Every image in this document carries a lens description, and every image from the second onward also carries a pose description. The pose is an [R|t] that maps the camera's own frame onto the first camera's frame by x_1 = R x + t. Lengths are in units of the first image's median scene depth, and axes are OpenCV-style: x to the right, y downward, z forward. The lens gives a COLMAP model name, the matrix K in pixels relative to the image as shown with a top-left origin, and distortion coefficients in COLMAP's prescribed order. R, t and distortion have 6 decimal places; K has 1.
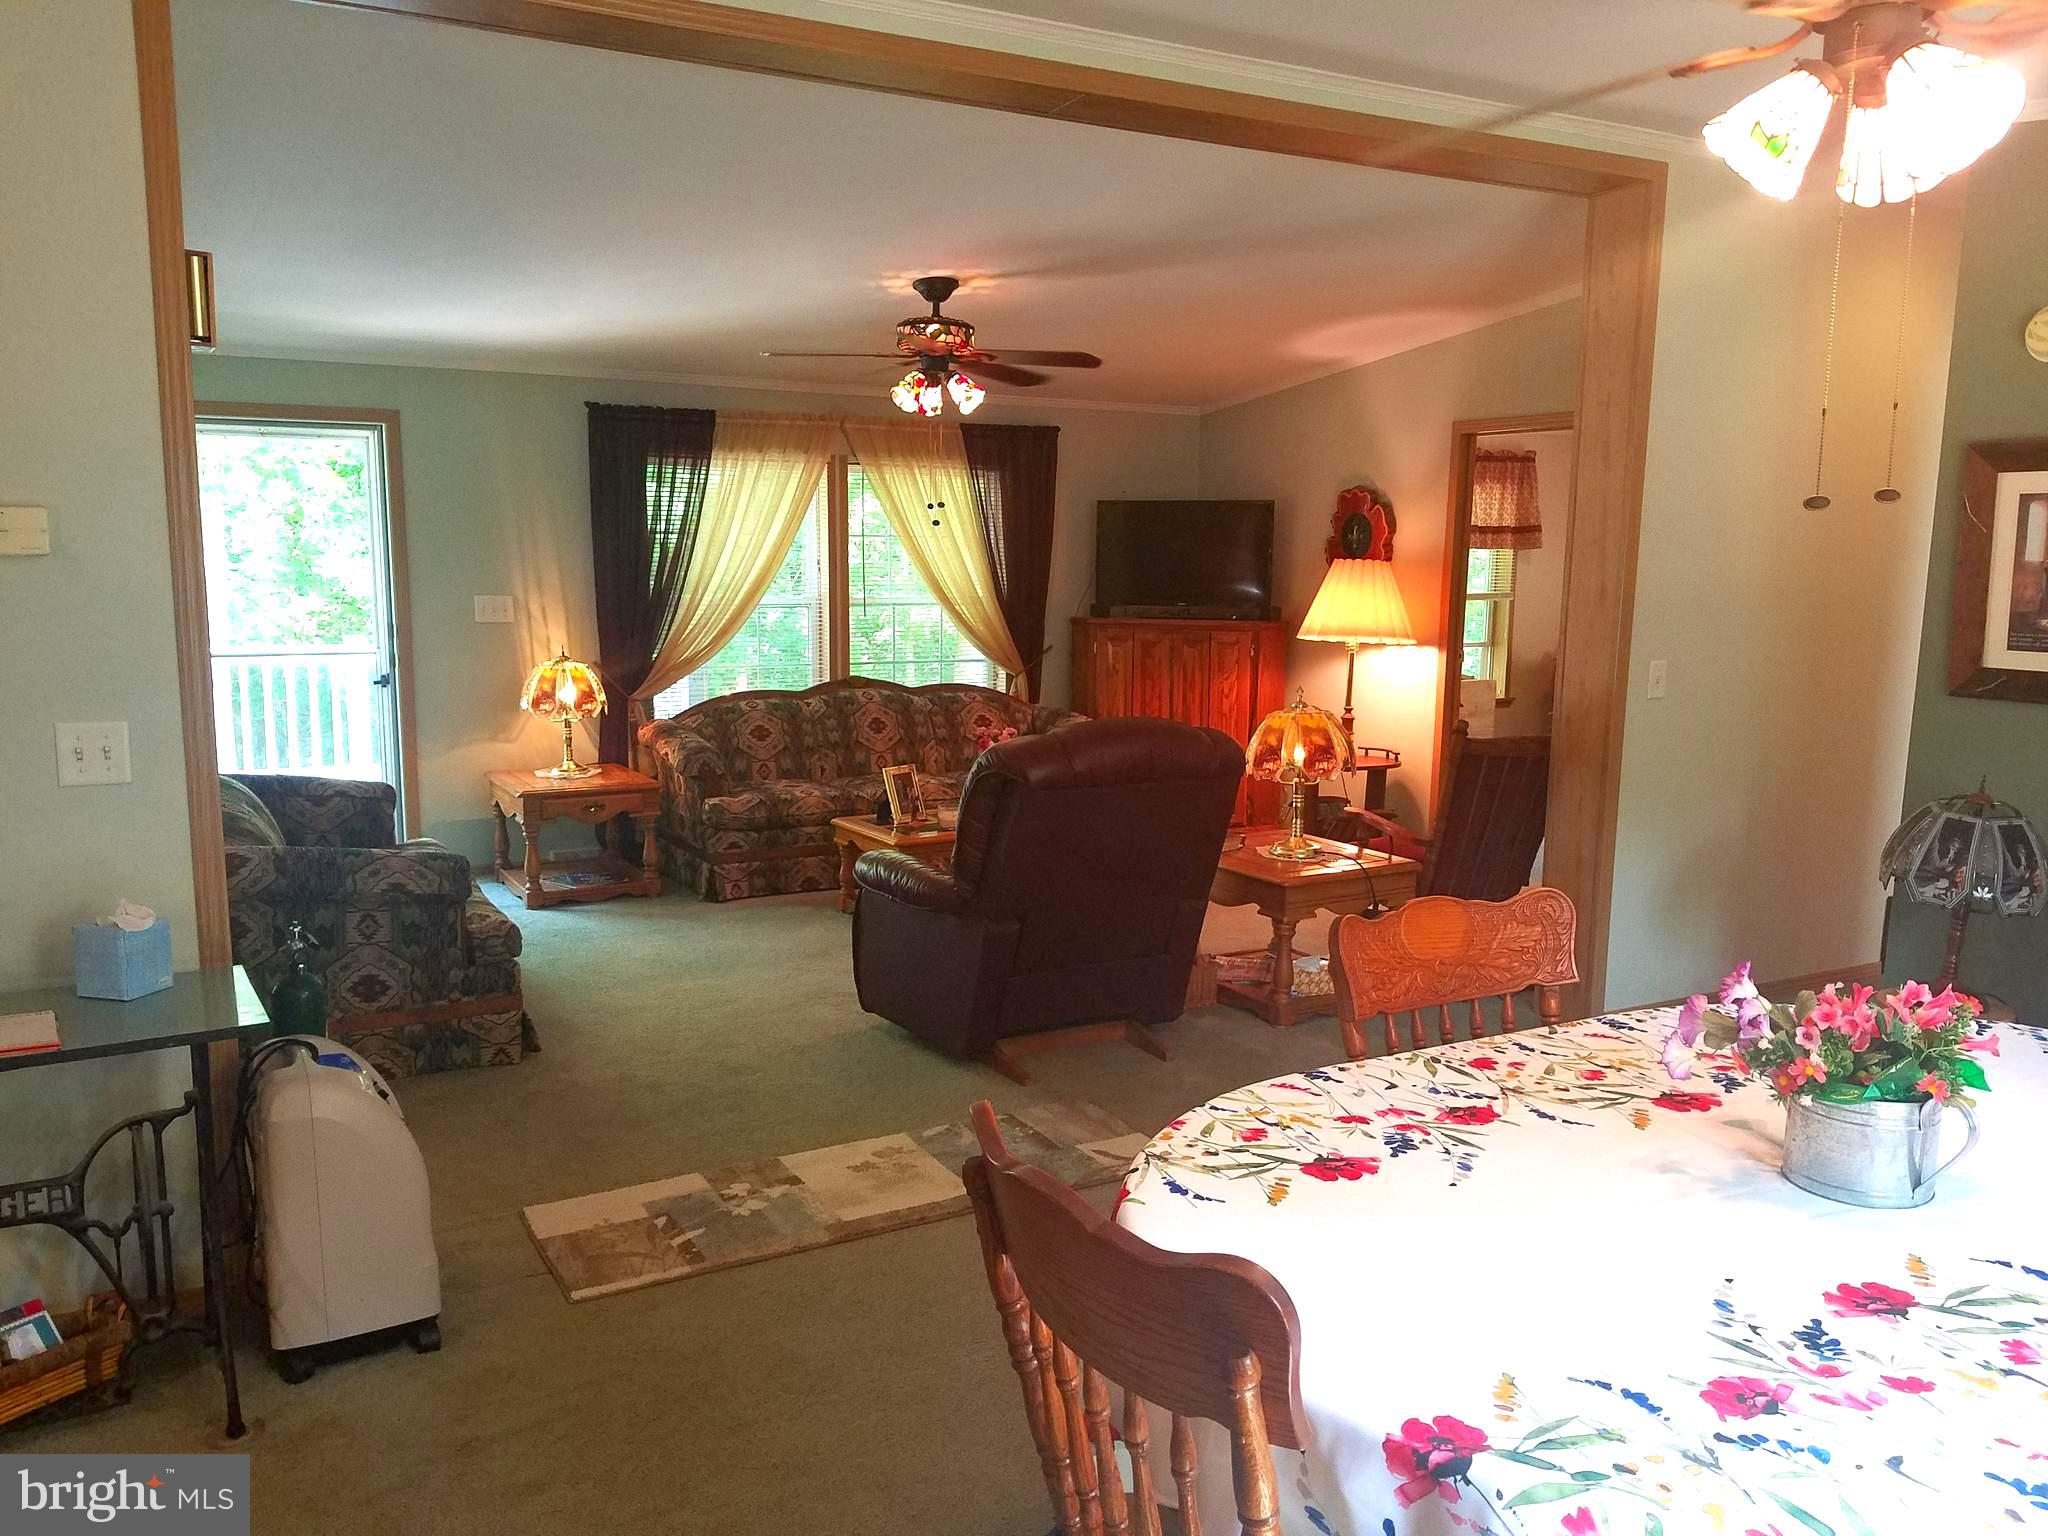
lens RADIAL K [[1613.8, 0, 1006.3], [0, 1613.8, 779.5], [0, 0, 1]] dist [0.042738, -0.067908]
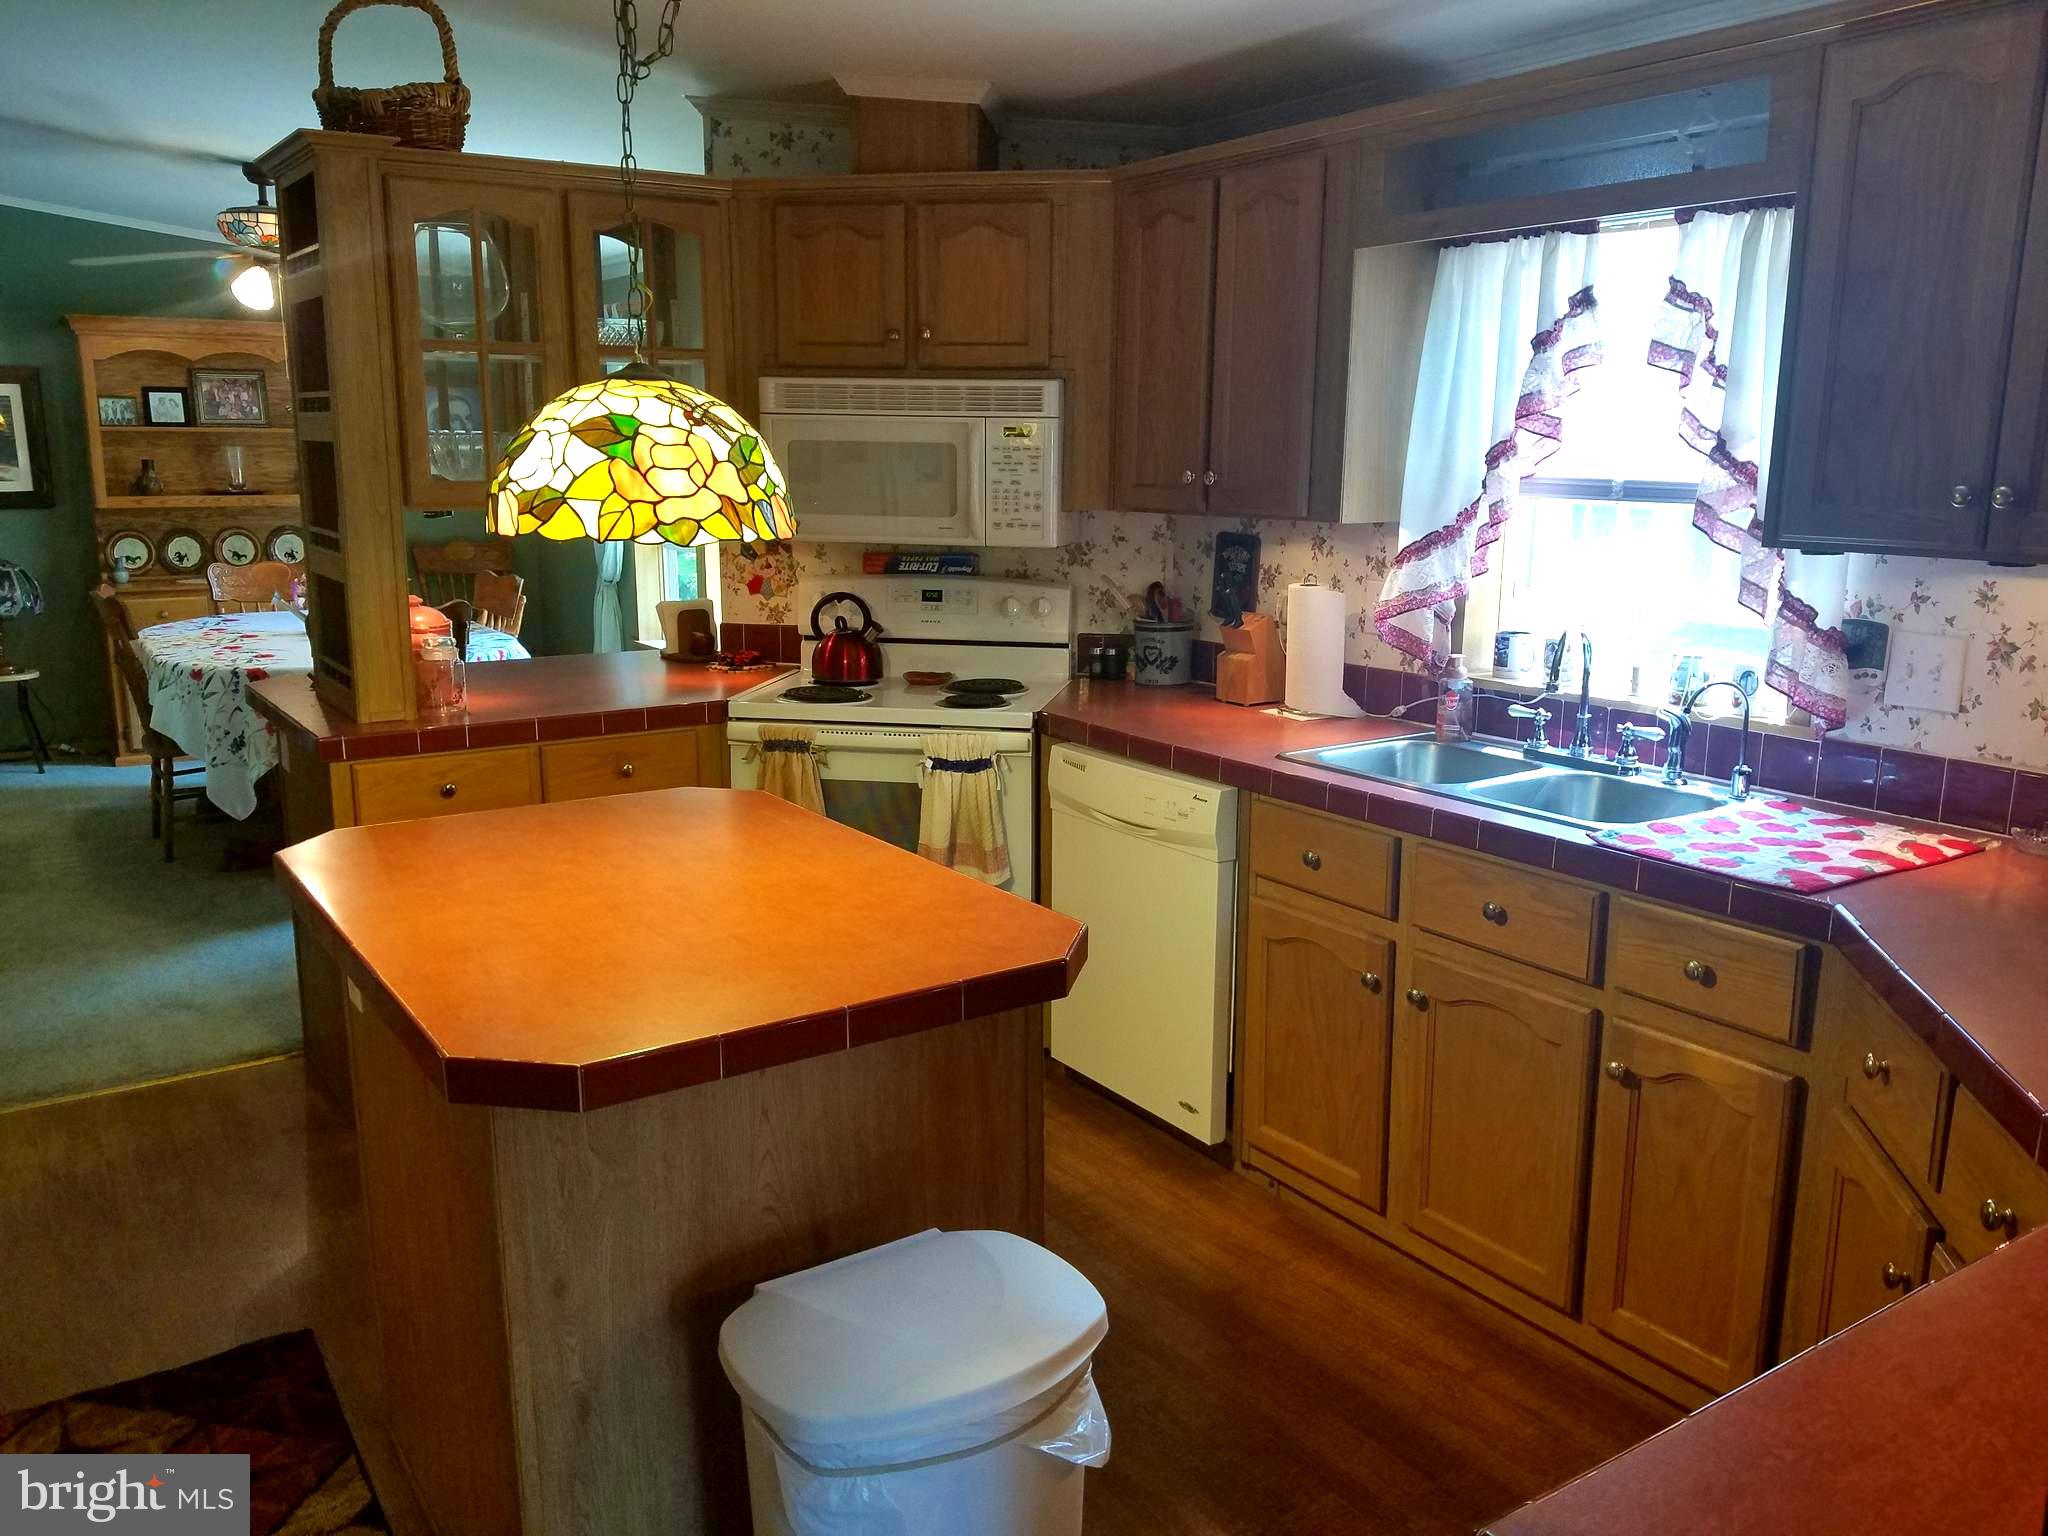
lens RADIAL K [[1613.8, 0, 1020.2], [0, 1613.8, 762.3], [0, 0, 1]] dist [0.042738, -0.067908]
pose [[-0.085983, -0.208037, 0.974334, -2.354368], [0.143903, 0.965108, 0.218766, -0.003780], [-0.985849, 0.159020, -0.053046, -0.057329]]
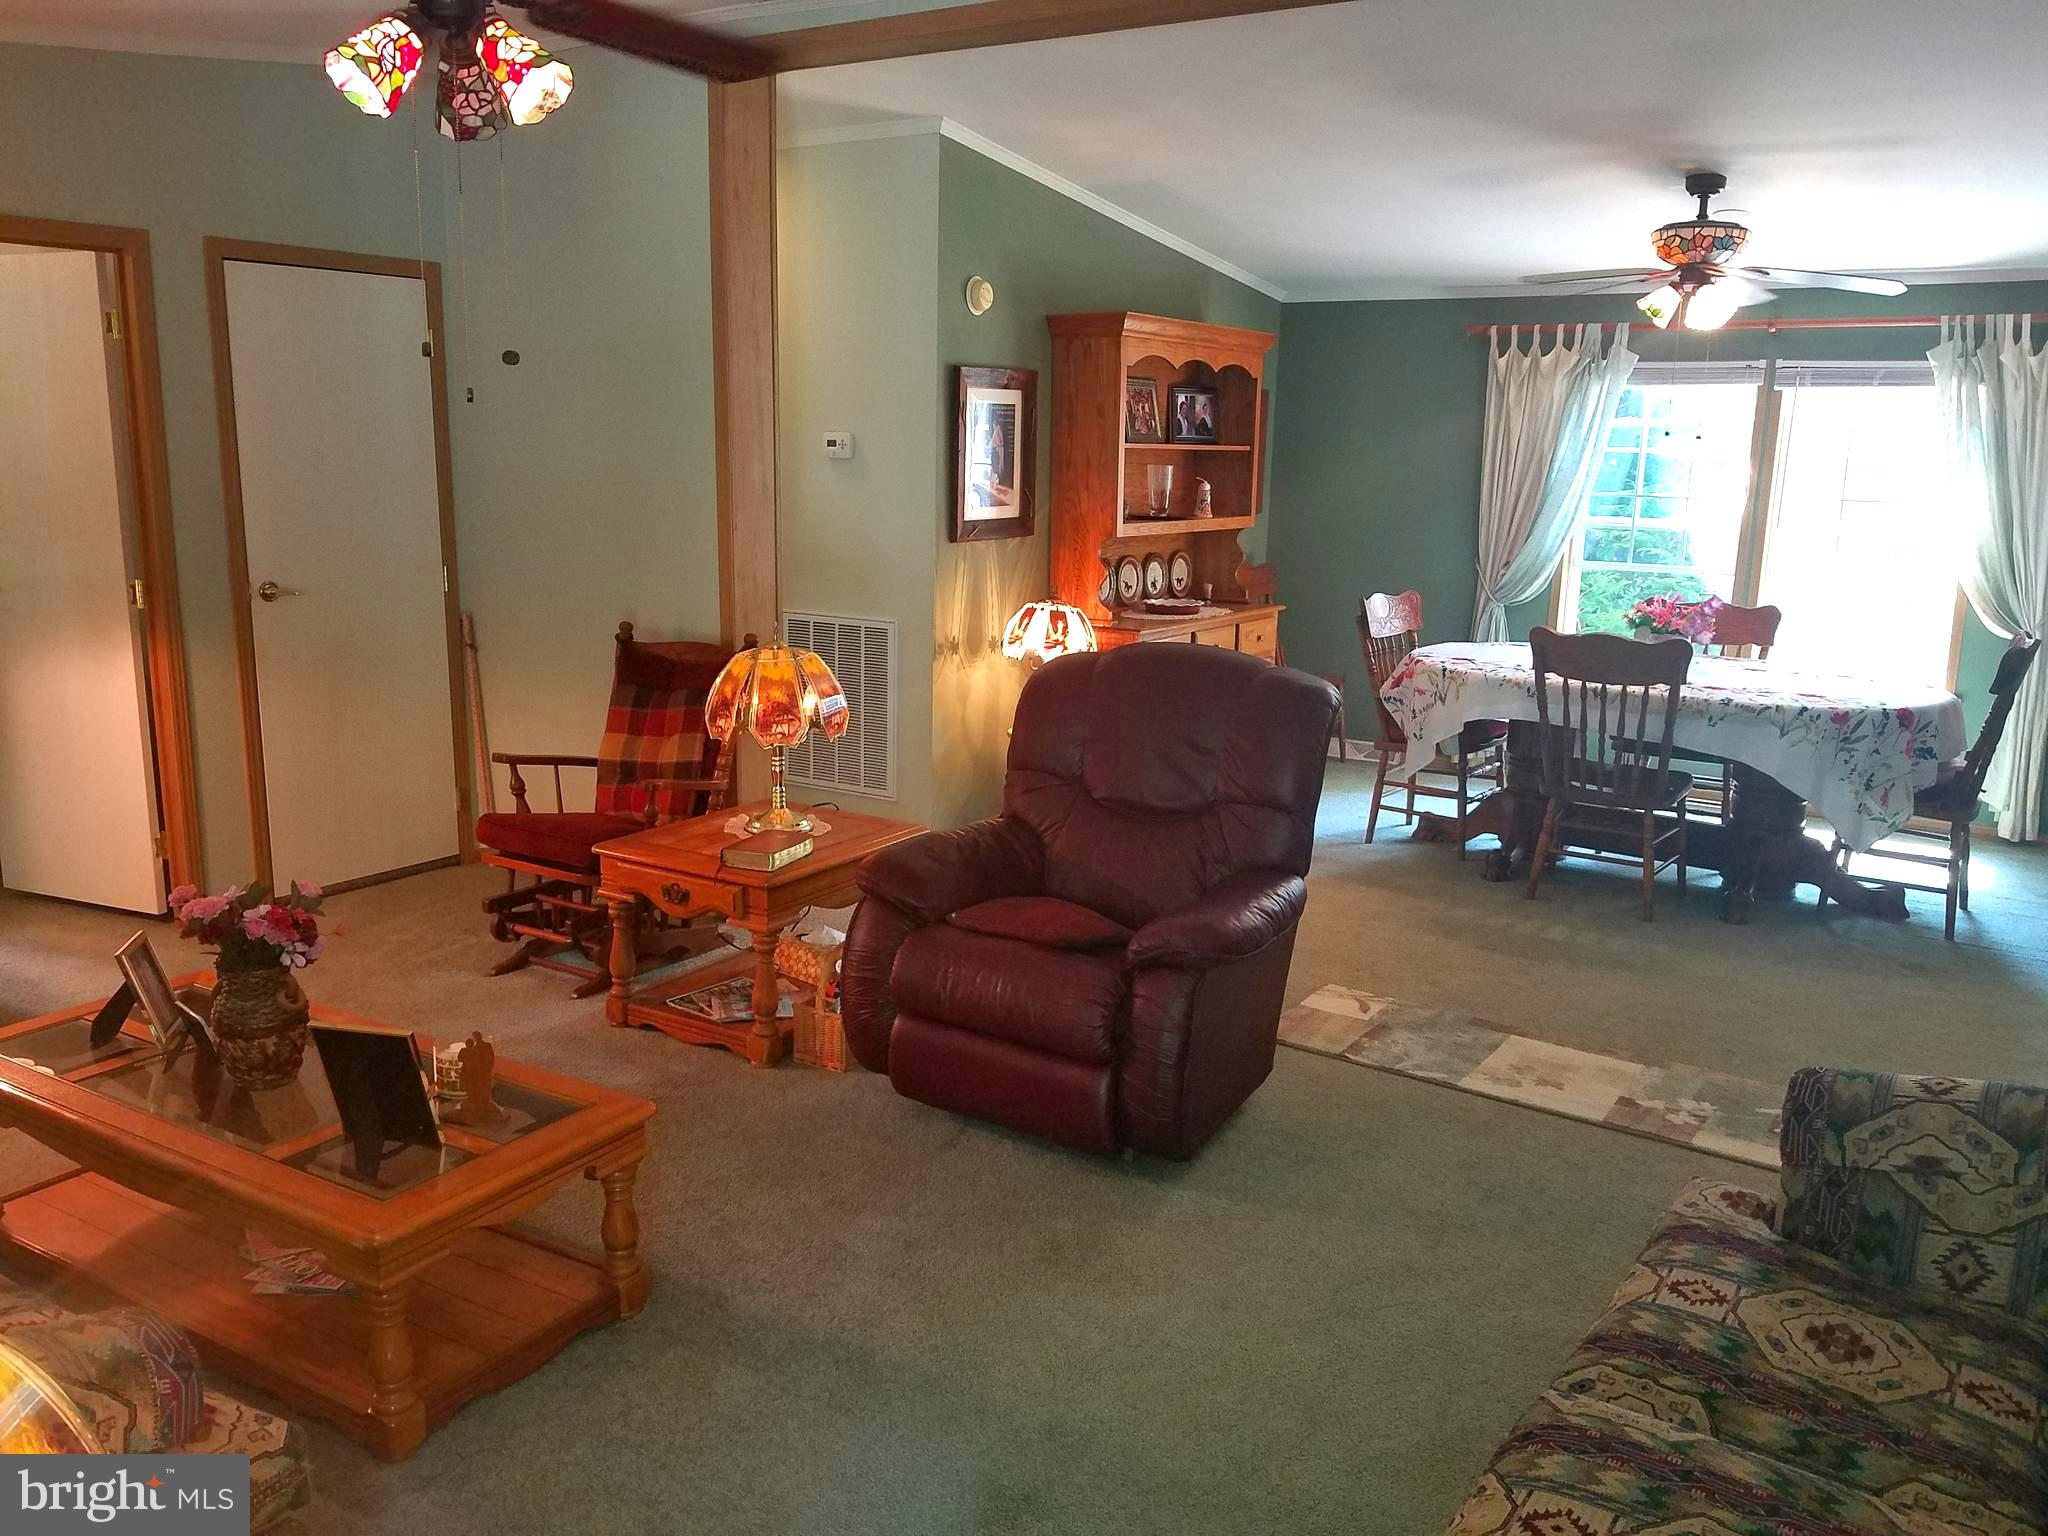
lens RADIAL K [[1613.8, 0, 1028.3], [0, 1613.8, 760.9], [0, 0, 1]] dist [0.042738, -0.067908]
pose [[-0.474292, -0.192837, 0.858988, -1.337338], [0.105424, 0.956254, 0.272883, -0.457957], [-0.874032, 0.219984, -0.433214, 2.943751]]
